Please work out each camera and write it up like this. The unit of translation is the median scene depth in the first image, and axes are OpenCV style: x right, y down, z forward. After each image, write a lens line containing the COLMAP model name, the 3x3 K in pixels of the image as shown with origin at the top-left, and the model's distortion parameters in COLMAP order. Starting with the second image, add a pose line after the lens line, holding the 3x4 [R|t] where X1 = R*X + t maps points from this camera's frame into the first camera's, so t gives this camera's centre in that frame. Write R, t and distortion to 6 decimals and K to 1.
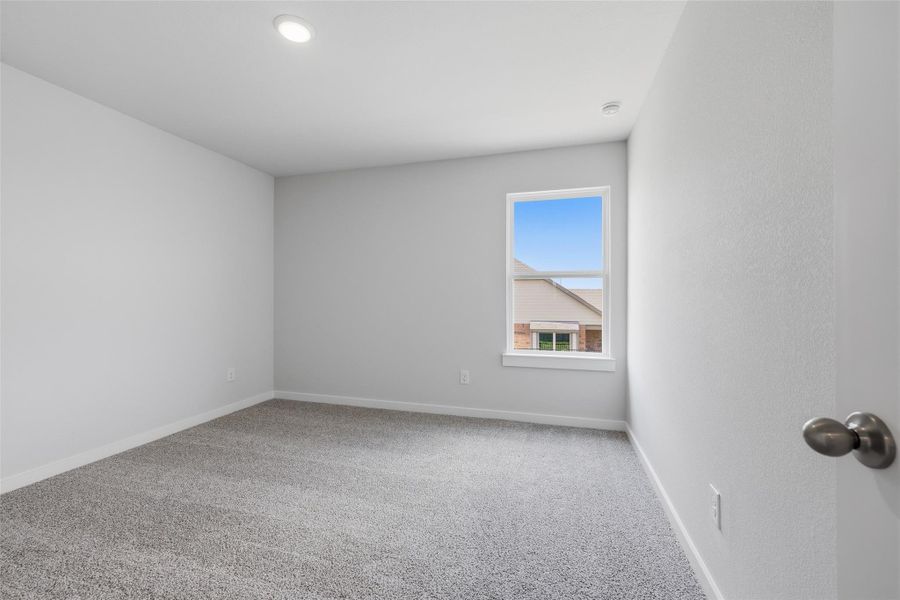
lens RADIAL K [[395.6, 0, 450.0], [0, 395.6, 300.0], [0, 0, 1]] dist [-0.000078, -0.000034]
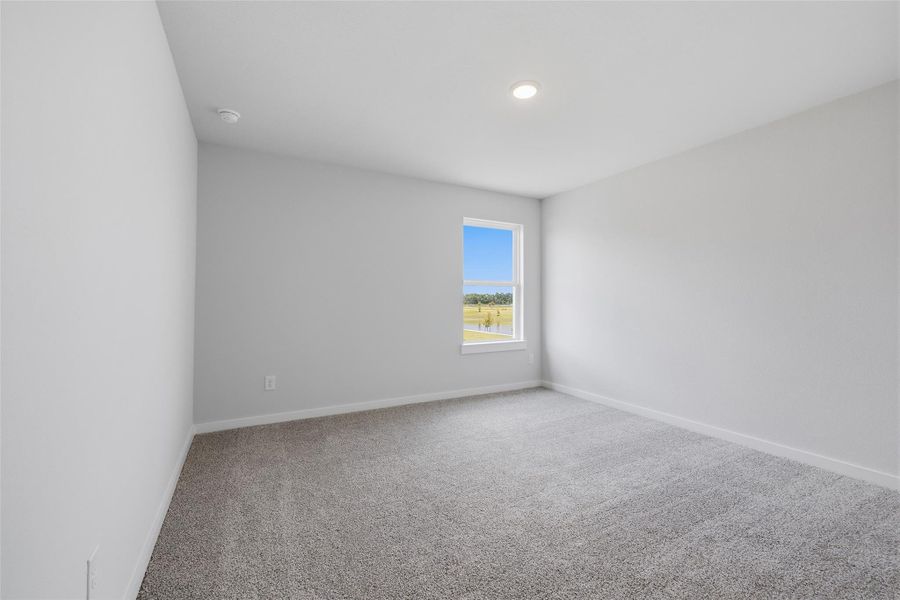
lens RADIAL K [[395.6, 0, 450.0], [0, 395.6, 300.0], [0, 0, 1]] dist [-0.000078, -0.000034]
pose [[0.660400, -0.000883, 0.750913, -0.862226], [-0.009430, 0.999911, 0.009469, -0.017965], [-0.750855, -0.013334, 0.660333, 0.206241]]
